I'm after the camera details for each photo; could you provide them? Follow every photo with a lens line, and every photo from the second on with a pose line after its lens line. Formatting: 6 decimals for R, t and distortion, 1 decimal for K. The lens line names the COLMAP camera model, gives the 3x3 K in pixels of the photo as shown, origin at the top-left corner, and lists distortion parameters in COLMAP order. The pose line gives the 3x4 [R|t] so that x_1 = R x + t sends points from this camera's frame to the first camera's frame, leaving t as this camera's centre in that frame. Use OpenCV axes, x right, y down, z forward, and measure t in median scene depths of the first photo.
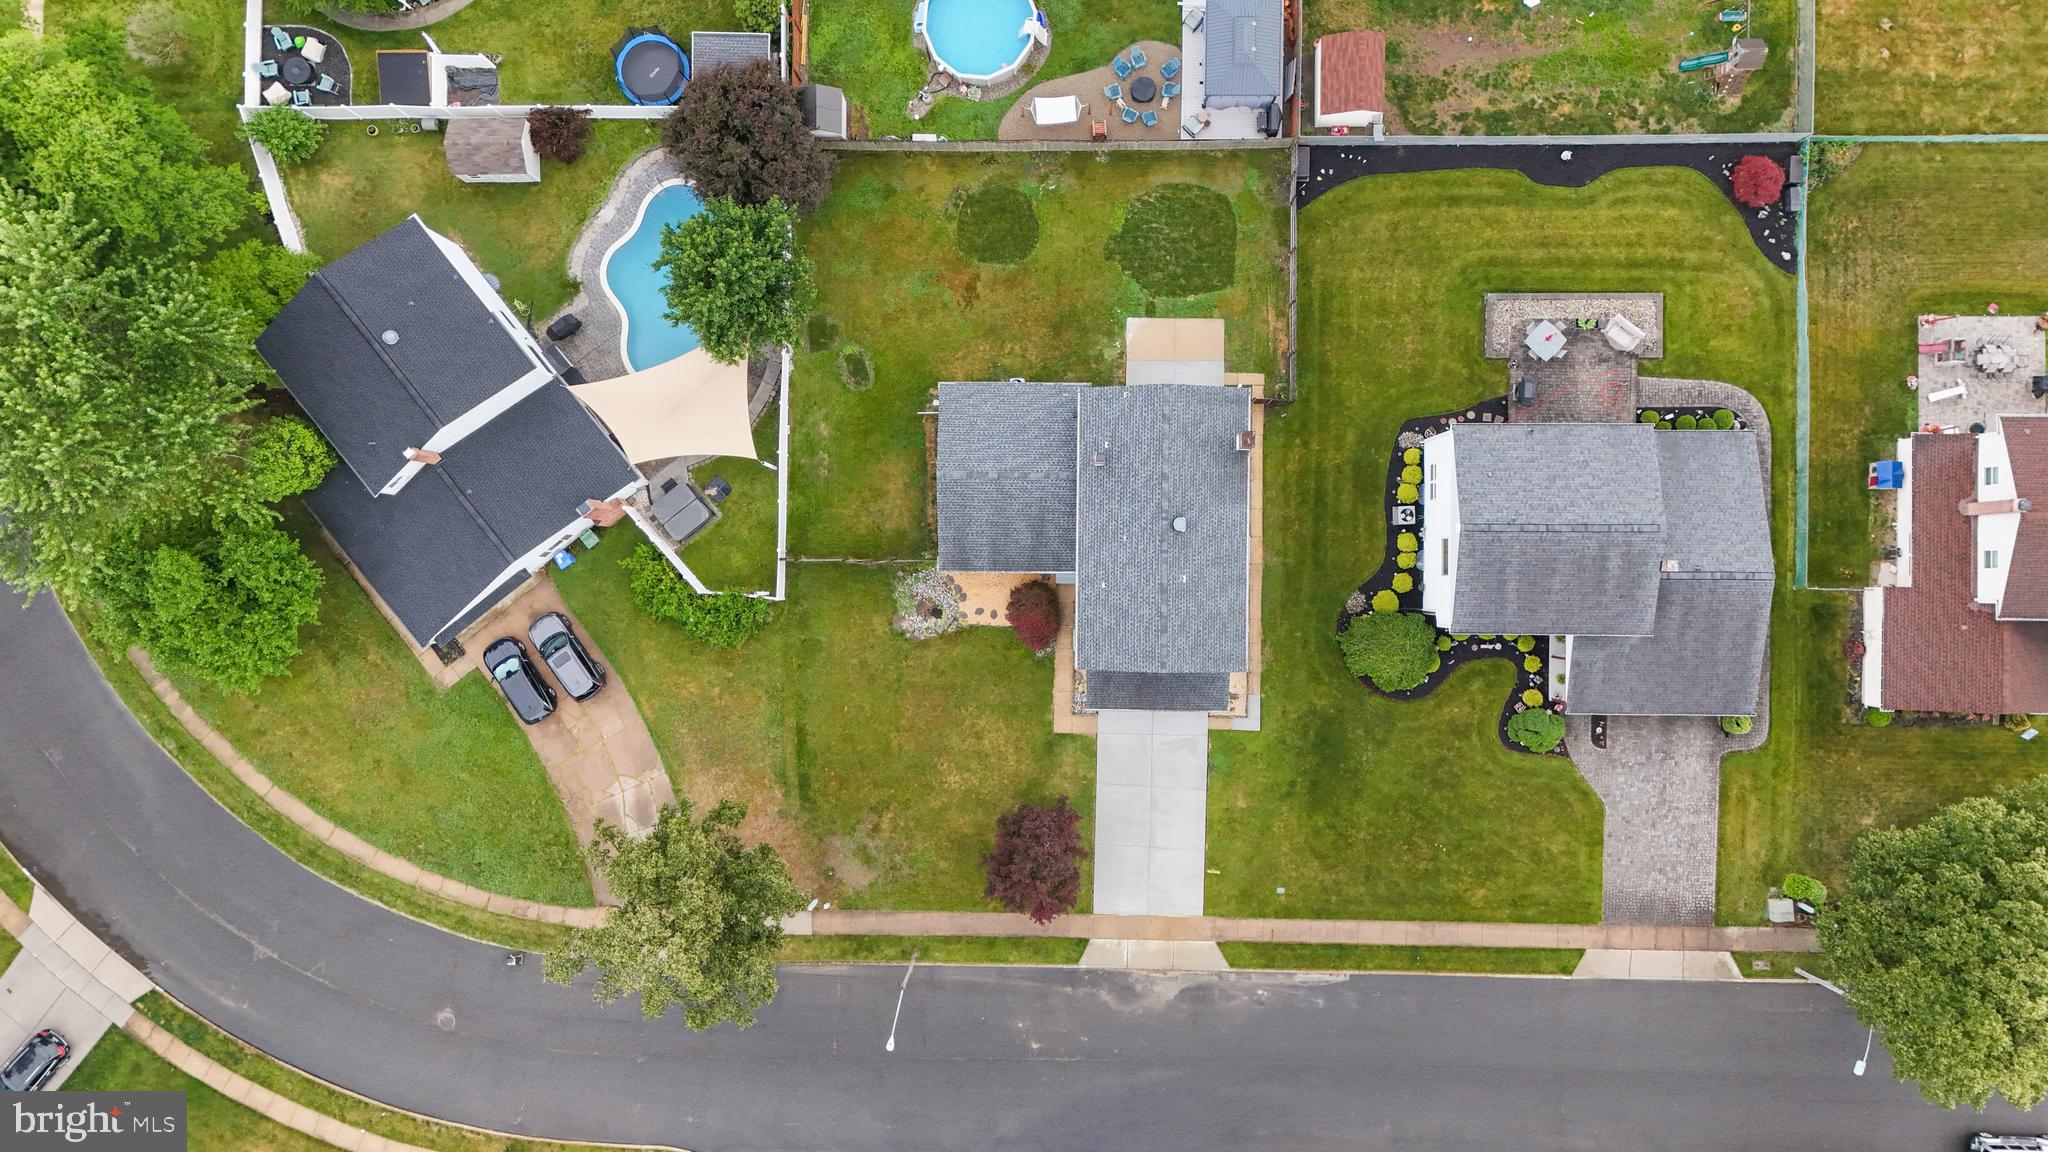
lens RADIAL K [[1531.4, 0, 1024.0], [0, 1531.4, 576.0], [0, 0, 1]] dist [0.089271, -0.075116]
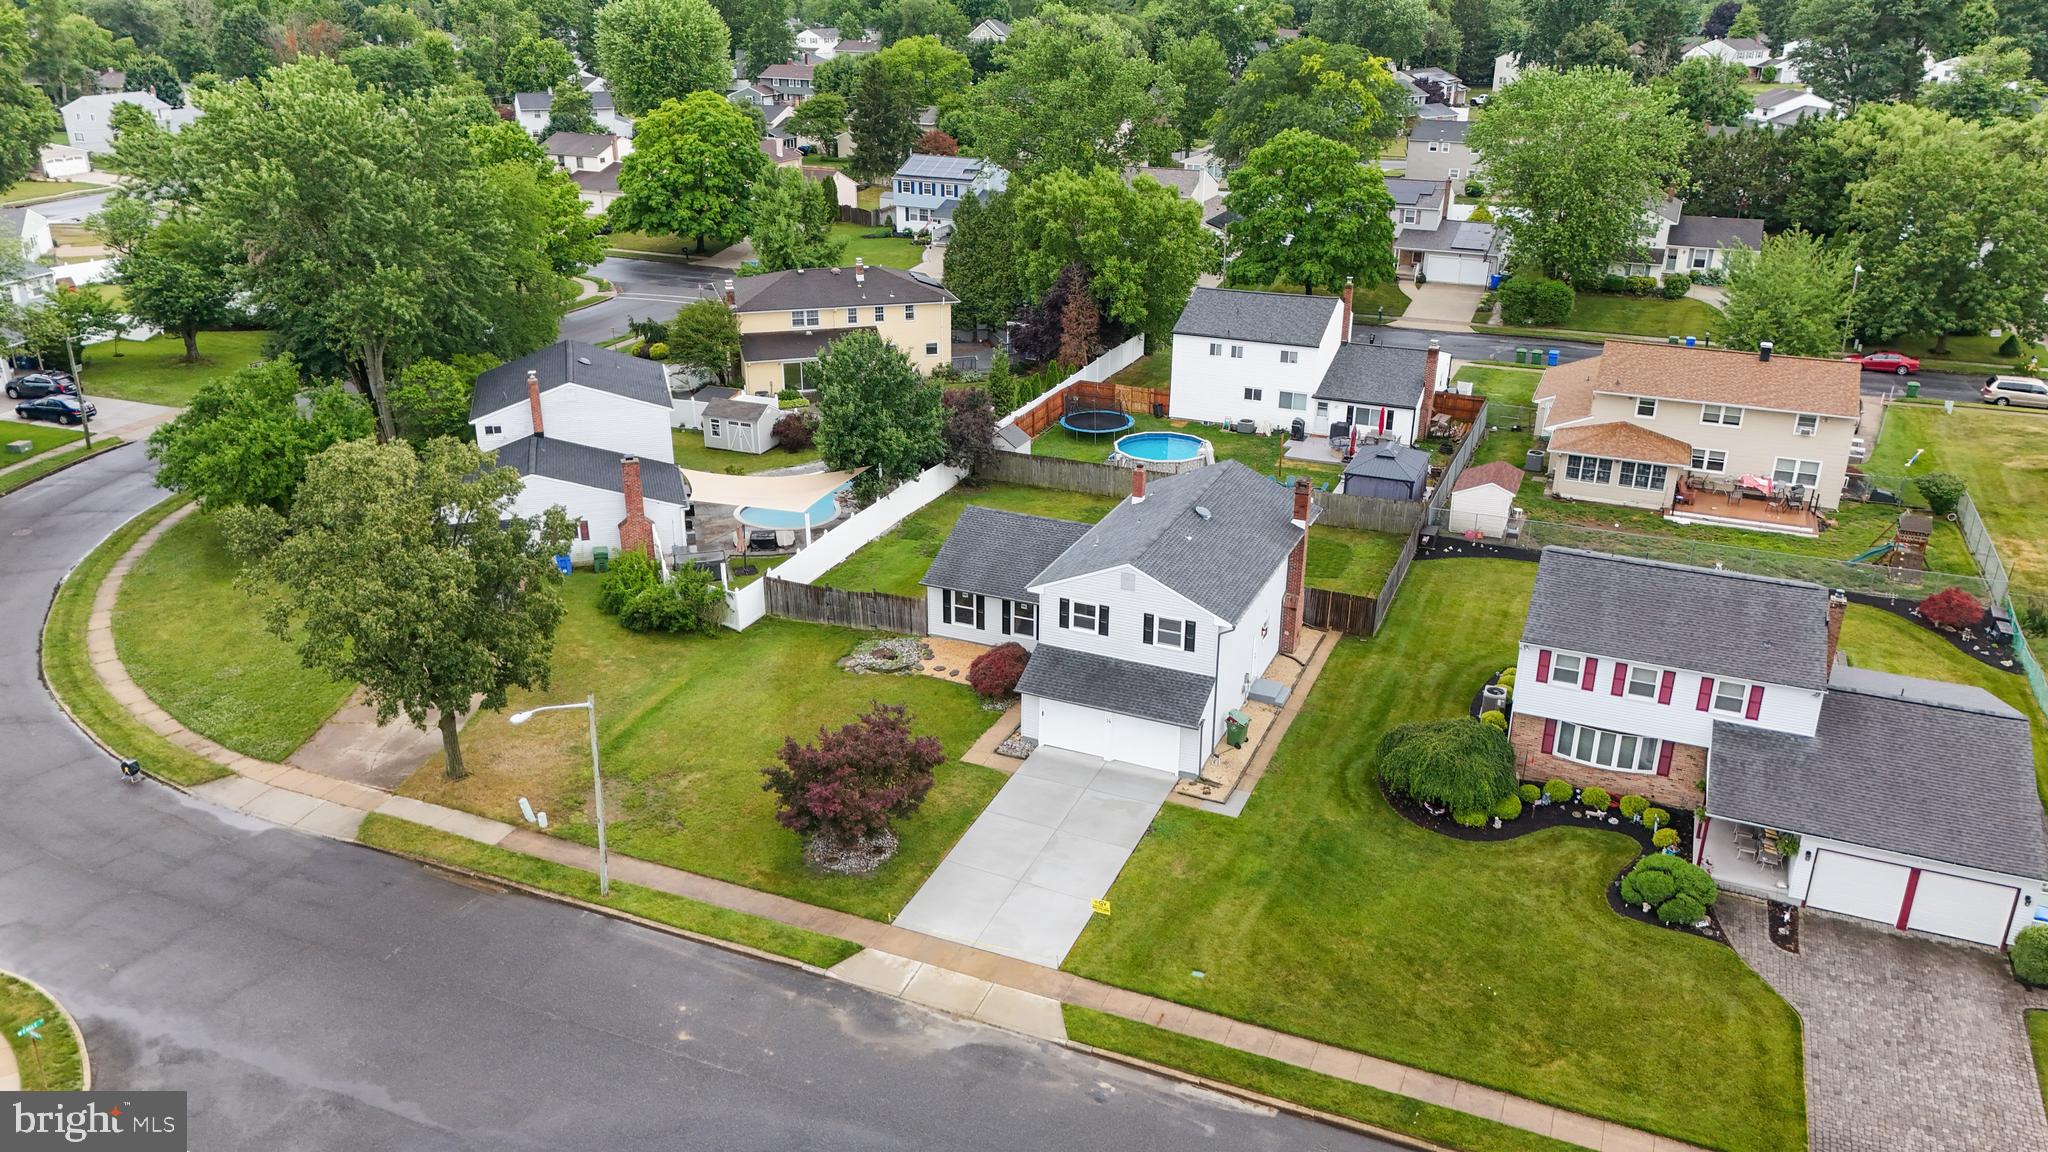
lens RADIAL K [[1531.4, 0, 1024.0], [0, 1531.4, 576.0], [0, 0, 1]] dist [0.089271, -0.075116]
pose [[0.921255, 0.167991, -0.350811, 0.284290], [-0.388108, 0.337363, -0.857647, 0.675758], [-0.025726, 0.926264, 0.375996, 0.641970]]
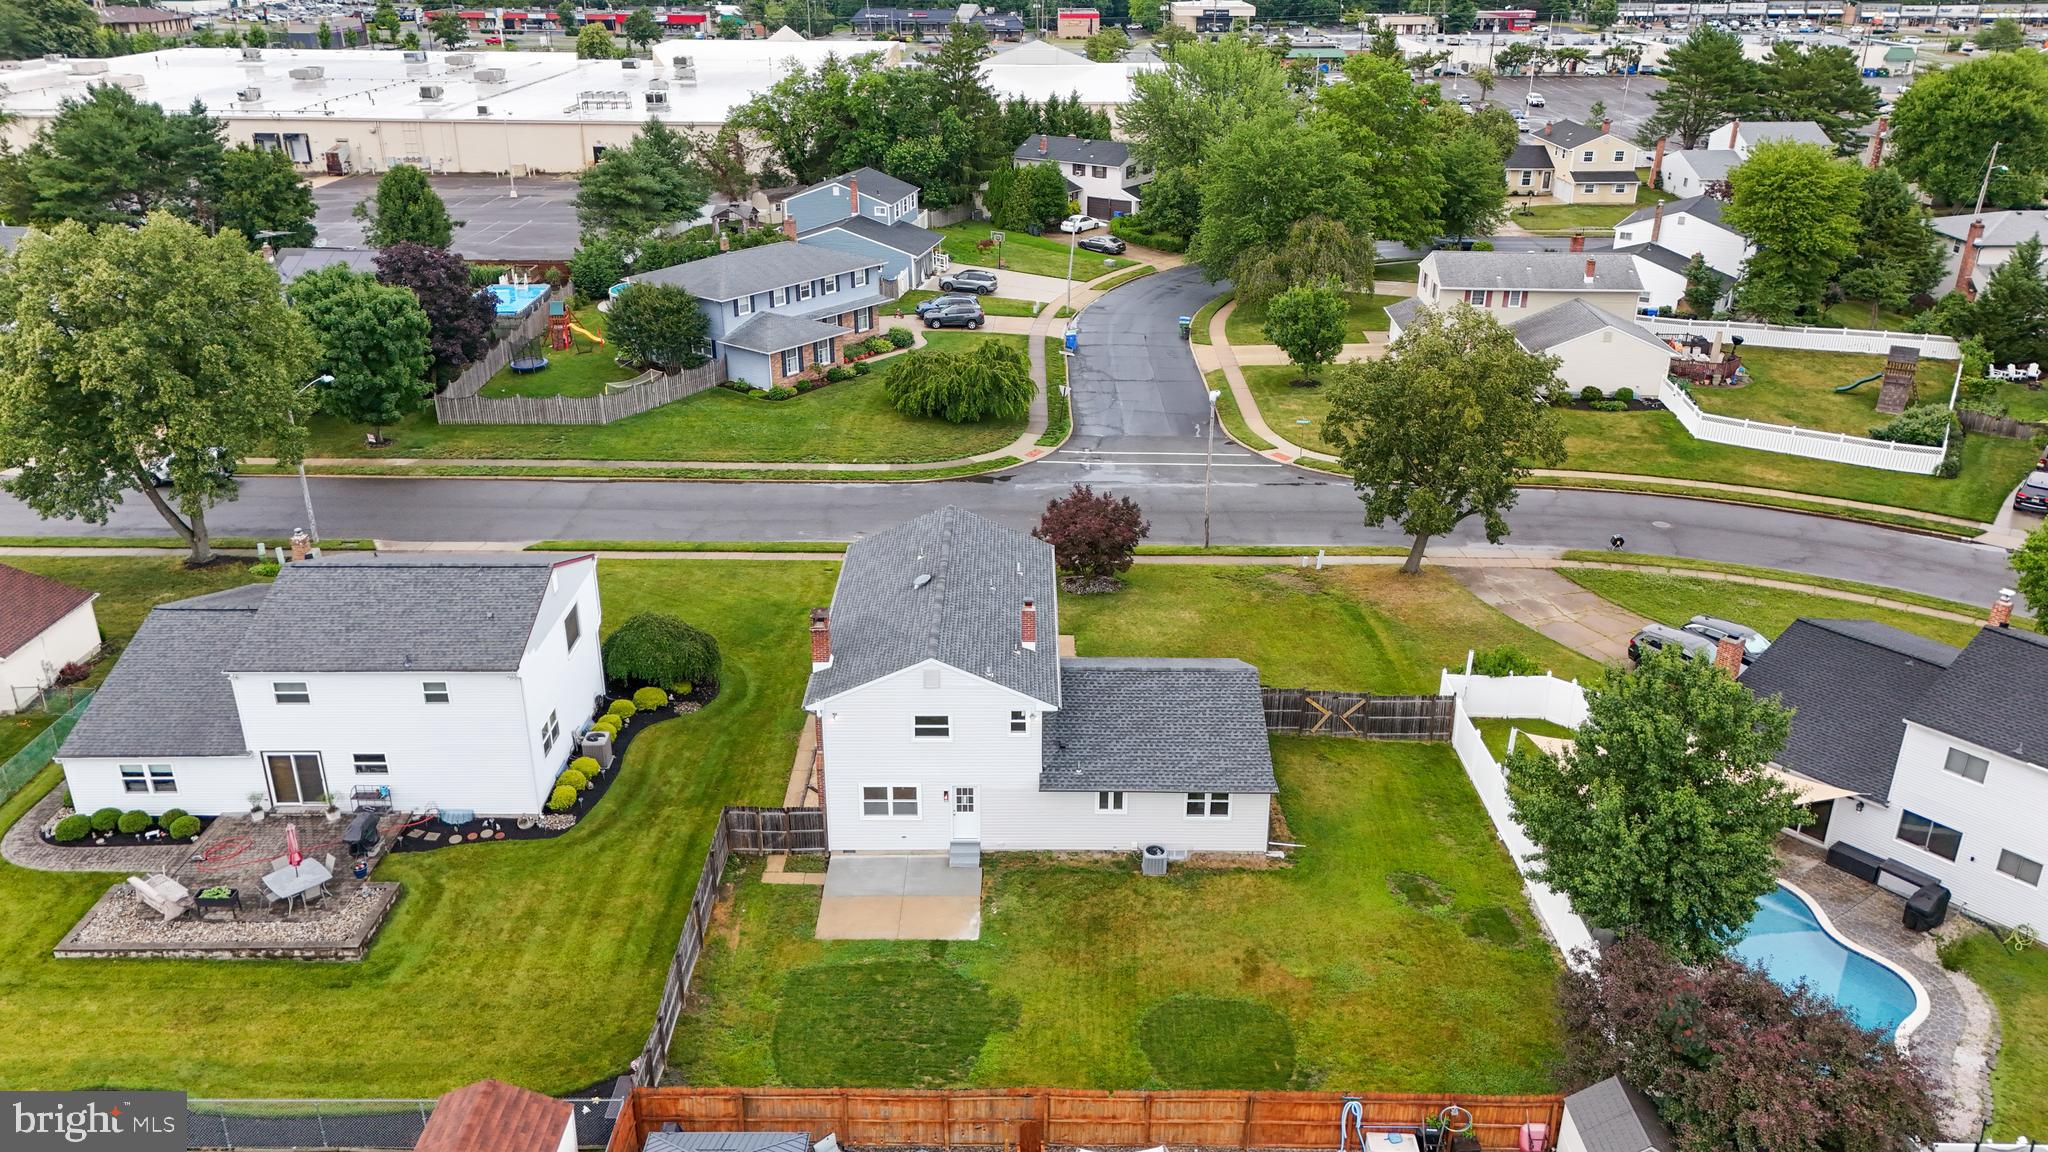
lens RADIAL K [[1531.4, 0, 1024.0], [0, 1531.4, 576.0], [0, 0, 1]] dist [0.089271, -0.075116]
pose [[-0.999909, 0.013234, -0.002561, 0.048713], [-0.007610, -0.397420, 0.917605, -0.652340], [0.011126, 0.917541, 0.397485, 0.629731]]
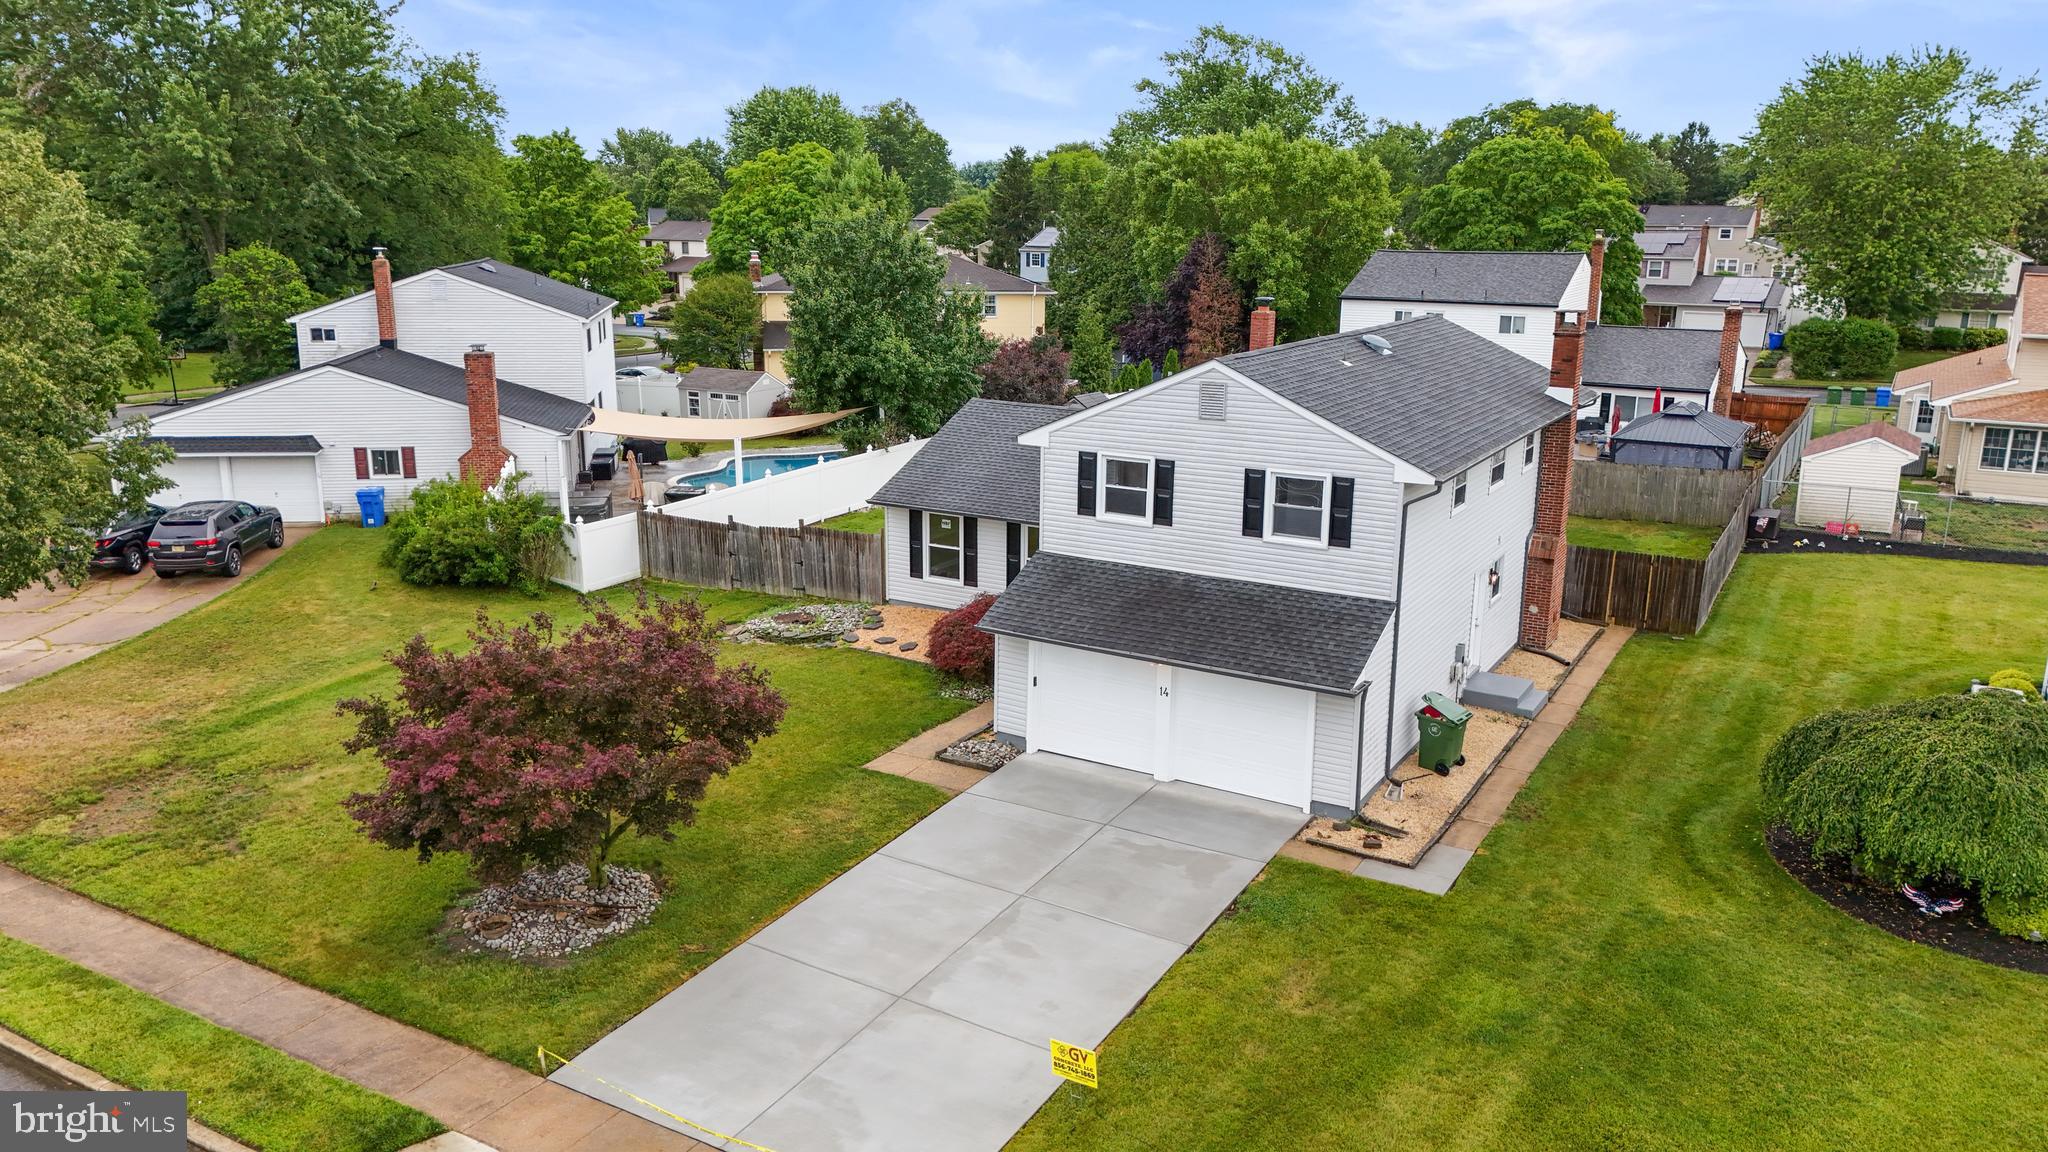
lens RADIAL K [[1521.7, 0, 1015.0], [0, 1521.7, 571.7], [0, 0, 1]] dist [0.031991, -0.006095]
pose [[0.863192, 0.138127, -0.485613, 0.213829], [-0.504315, 0.190590, -0.842224, 0.369876], [-0.023781, 0.971903, 0.234175, 0.865659]]
